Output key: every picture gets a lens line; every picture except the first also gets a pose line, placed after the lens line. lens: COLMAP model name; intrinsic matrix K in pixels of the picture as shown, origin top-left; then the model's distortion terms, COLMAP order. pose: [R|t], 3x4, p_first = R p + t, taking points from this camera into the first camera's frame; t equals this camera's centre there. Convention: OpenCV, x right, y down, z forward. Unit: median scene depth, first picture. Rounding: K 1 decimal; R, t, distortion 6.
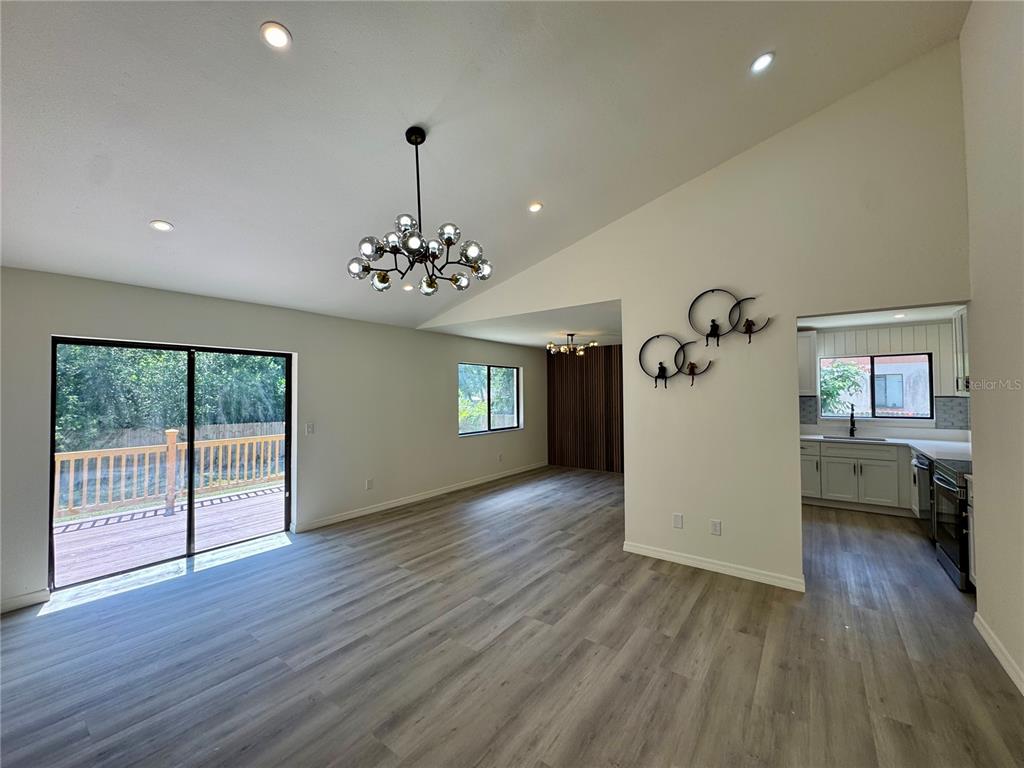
lens RADIAL K [[407.6, 0, 509.1], [0, 407.6, 384.7], [0, 0, 1]] dist [-0.004465, 0.000740]
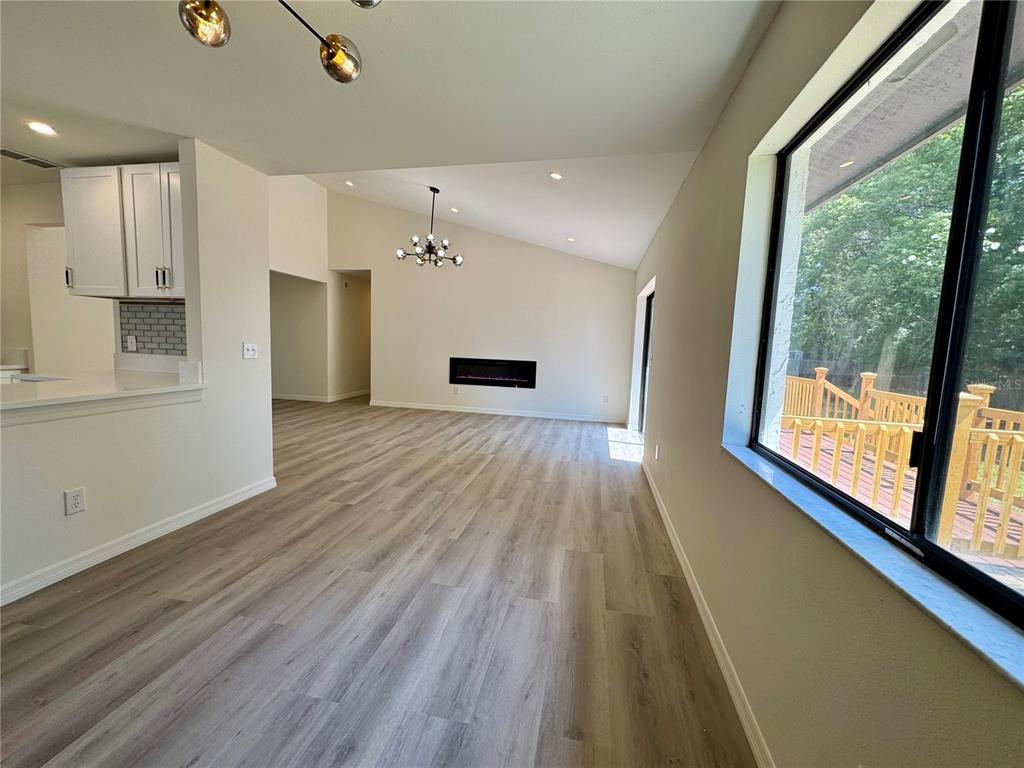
lens RADIAL K [[407.6, 0, 511.3], [0, 407.6, 384.2], [0, 0, 1]] dist [-0.004465, 0.000740]
pose [[-0.903878, 0.016650, -0.427465, 0.212707], [-0.022329, 0.996044, 0.086010, 0.118729], [0.427206, 0.087287, -0.899931, 2.116209]]
